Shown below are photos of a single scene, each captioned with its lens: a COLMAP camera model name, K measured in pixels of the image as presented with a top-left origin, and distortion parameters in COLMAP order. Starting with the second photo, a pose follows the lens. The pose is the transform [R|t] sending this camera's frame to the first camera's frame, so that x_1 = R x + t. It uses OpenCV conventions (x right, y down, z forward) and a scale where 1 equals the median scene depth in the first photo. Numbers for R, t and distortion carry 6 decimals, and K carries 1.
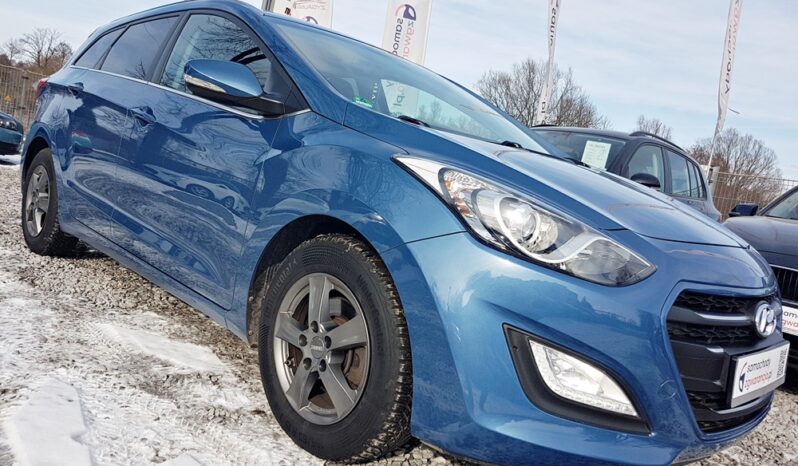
lens RADIAL K [[613.7, 0, 387.4], [0, 613.7, 235.9], [0, 0, 1]] dist [-0.015801, -0.002374]
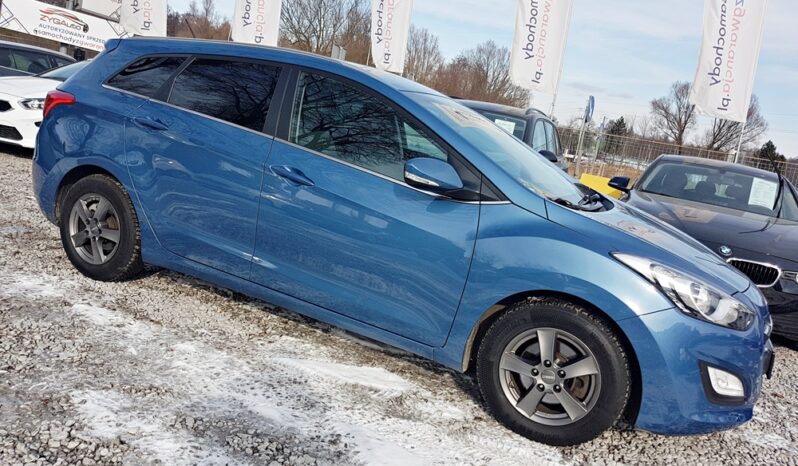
lens RADIAL K [[613.7, 0, 387.4], [0, 613.7, 235.9], [0, 0, 1]] dist [-0.015801, -0.002374]
pose [[0.936069, -0.074178, 0.343908, -0.928728], [0.020902, 0.987519, 0.156108, -0.381001], [-0.351195, -0.138939, 0.925936, -0.188793]]
